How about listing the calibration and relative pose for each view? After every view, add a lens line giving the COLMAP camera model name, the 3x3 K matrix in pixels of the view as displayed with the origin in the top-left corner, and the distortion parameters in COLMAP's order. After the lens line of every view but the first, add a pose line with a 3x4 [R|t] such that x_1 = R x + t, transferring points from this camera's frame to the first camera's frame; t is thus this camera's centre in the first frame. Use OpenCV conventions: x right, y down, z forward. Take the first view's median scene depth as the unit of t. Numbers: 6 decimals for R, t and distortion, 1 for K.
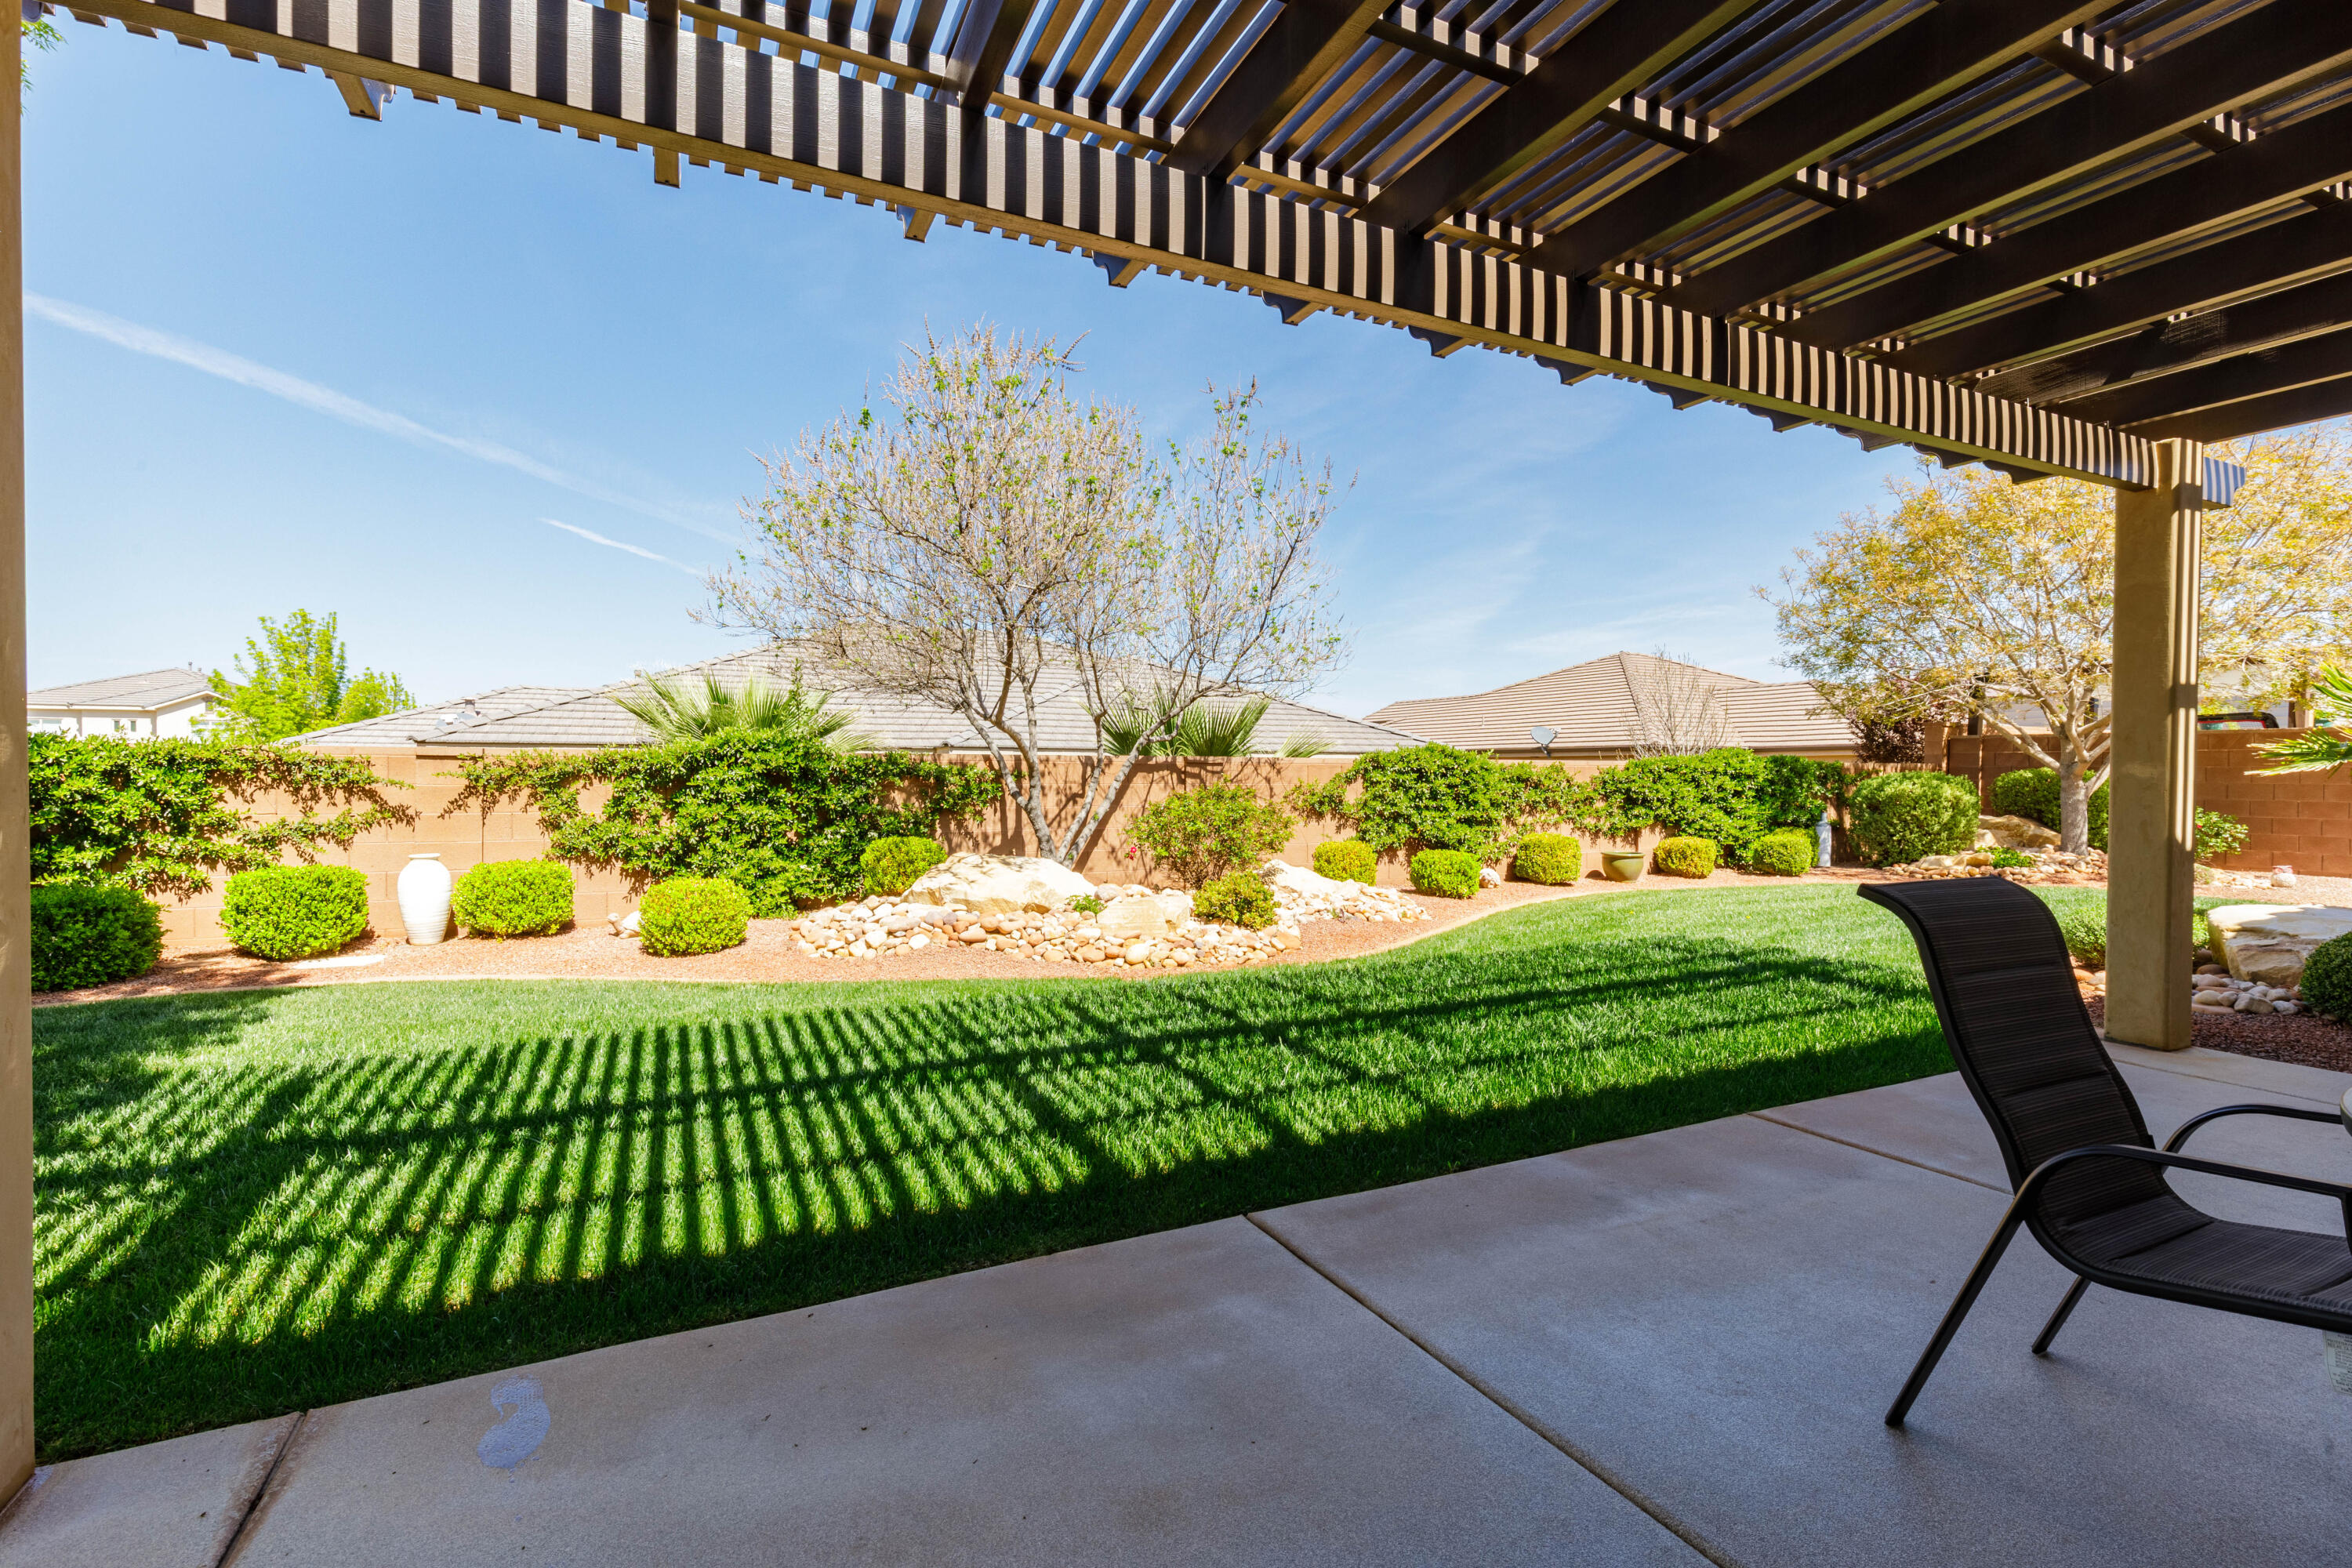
lens RADIAL K [[1052.3, 0, 1178.8], [0, 1052.3, 779.5], [0, 0, 1]] dist [0.012274, -0.000382]
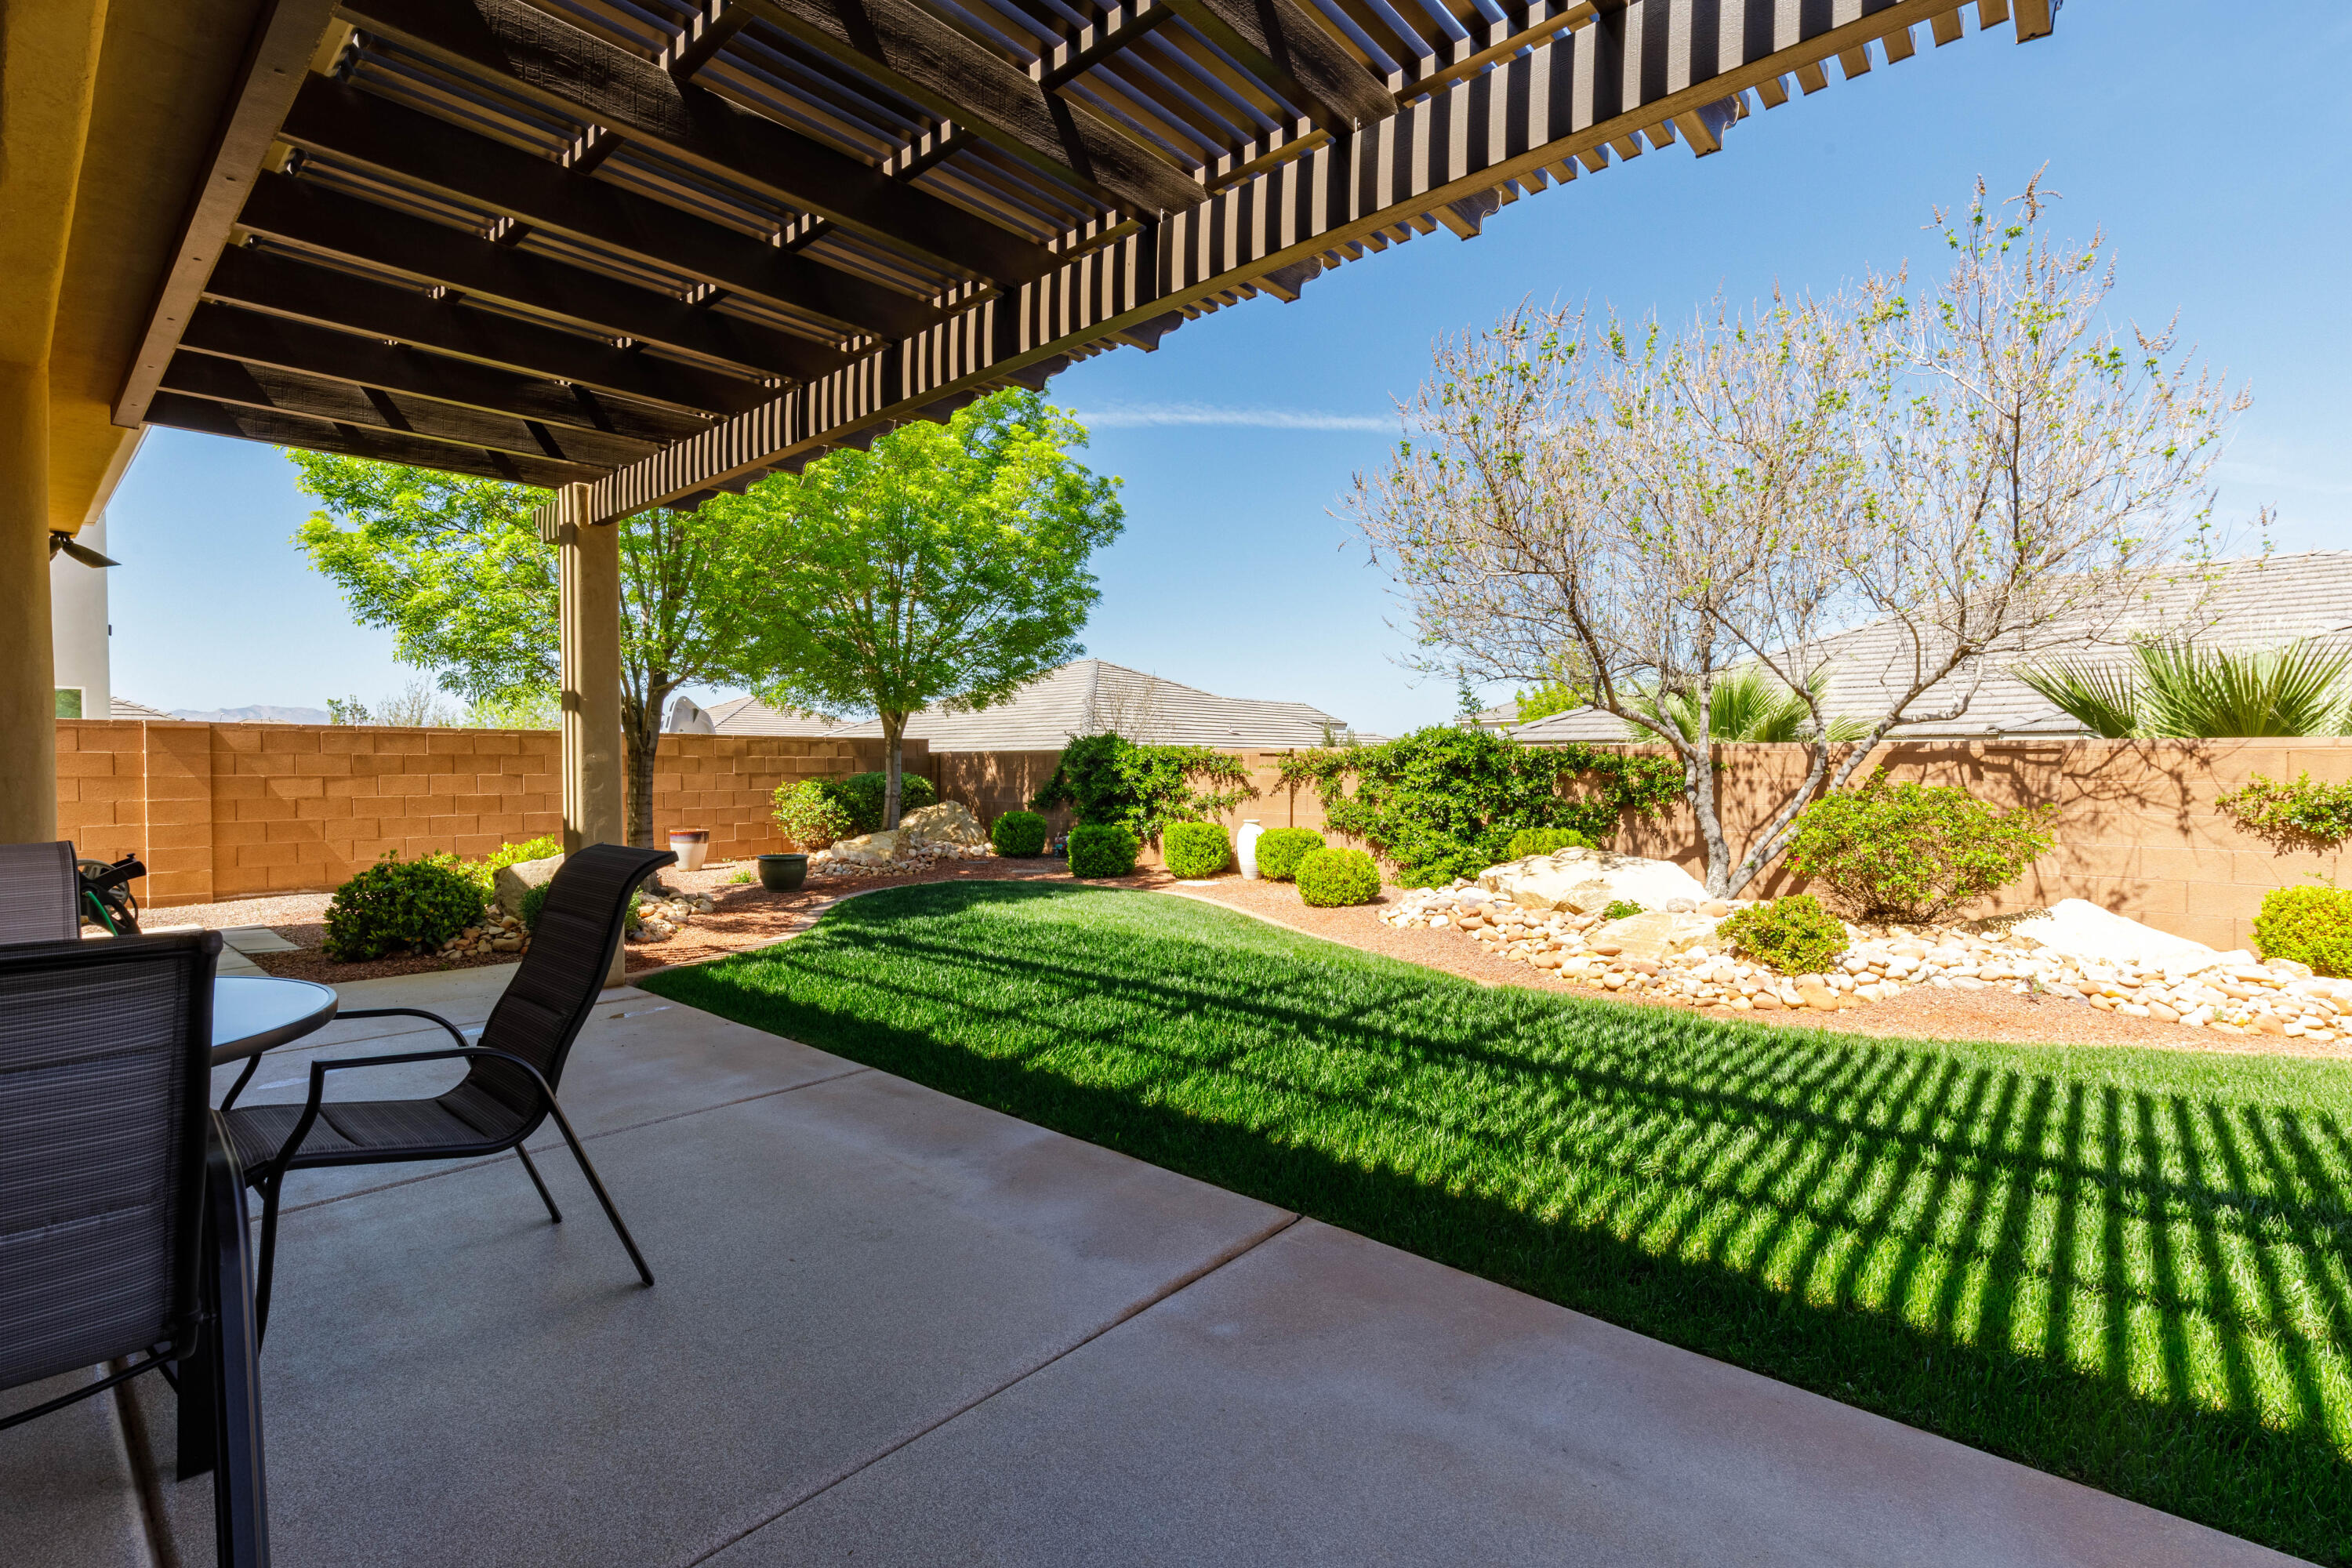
lens RADIAL K [[1052.3, 0, 1179.1], [0, 1052.3, 692.7], [0, 0, 1]] dist [0.012274, -0.000382]
pose [[0.383798, -0.067590, -0.920940, 0.541500], [-0.008328, 0.997024, -0.076644, 0.005688], [0.923379, 0.037085, 0.382093, 0.283675]]
